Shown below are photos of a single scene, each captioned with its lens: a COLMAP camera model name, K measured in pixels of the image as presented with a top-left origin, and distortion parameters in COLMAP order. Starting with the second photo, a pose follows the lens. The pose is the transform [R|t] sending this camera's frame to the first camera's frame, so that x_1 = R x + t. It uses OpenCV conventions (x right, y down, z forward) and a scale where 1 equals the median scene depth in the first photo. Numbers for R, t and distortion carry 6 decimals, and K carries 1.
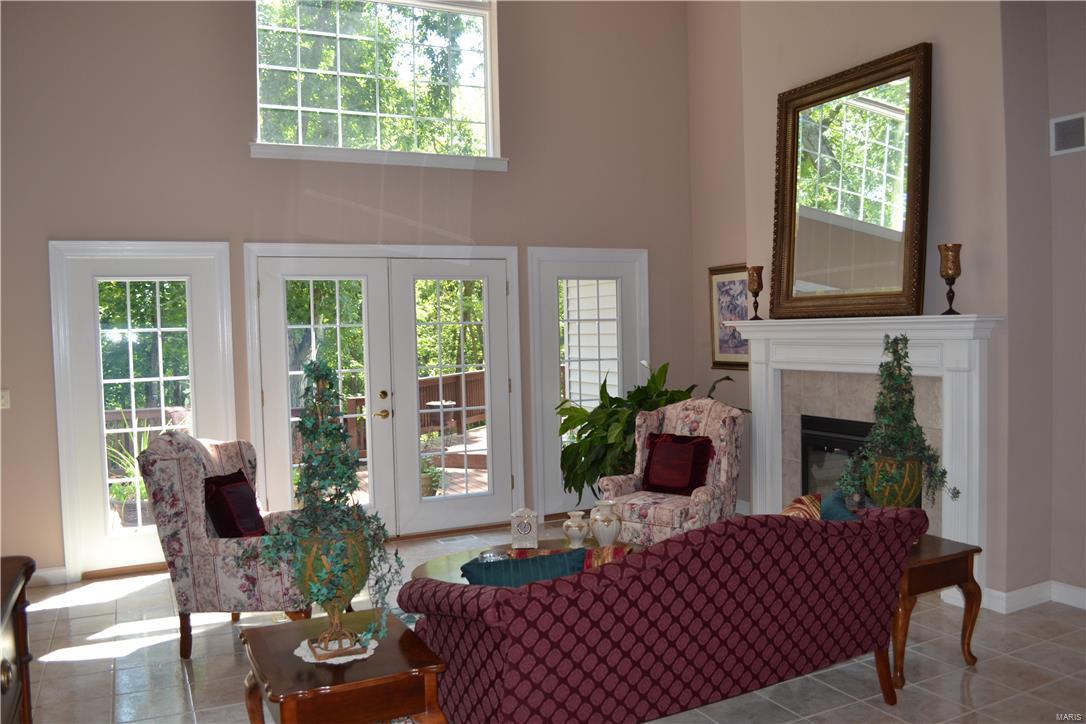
lens RADIAL K [[860.0, 0, 539.4], [0, 860.0, 363.9], [0, 0, 1]] dist [-0.076877, -0.001573]
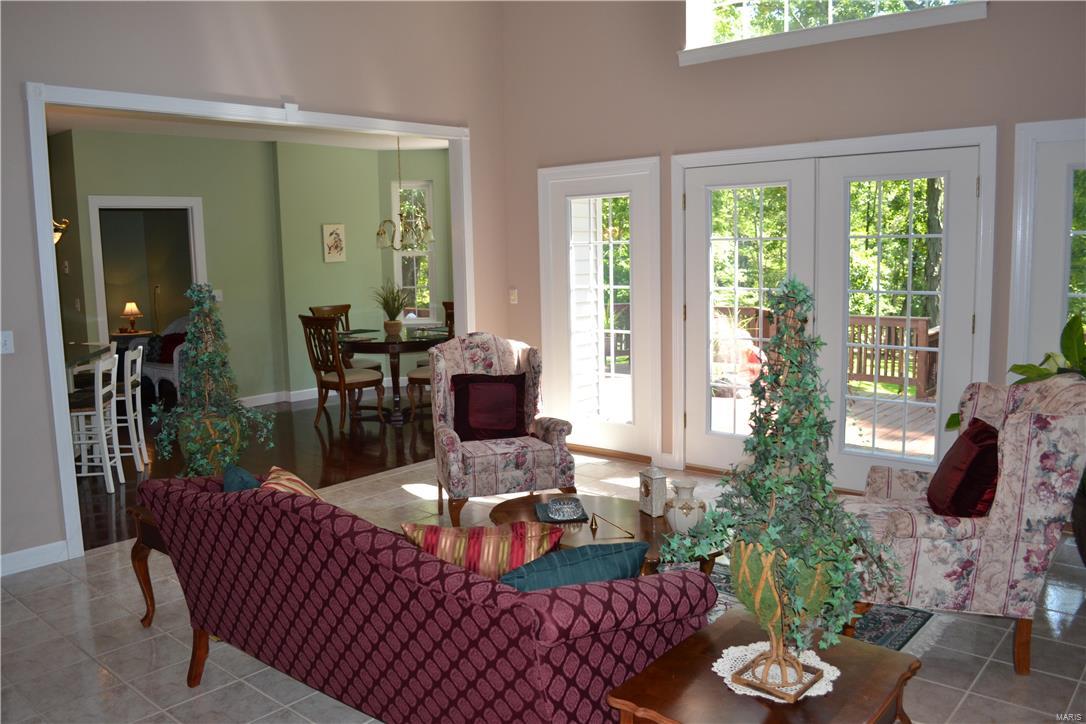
lens RADIAL K [[860.0, 0, 541.4], [0, 860.0, 359.8], [0, 0, 1]] dist [-0.076877, -0.001573]
pose [[0.397617, 0.137119, -0.907248, 0.565120], [-0.016709, 0.989689, 0.142256, -0.046390], [0.917399, -0.041404, 0.395809, 0.466170]]
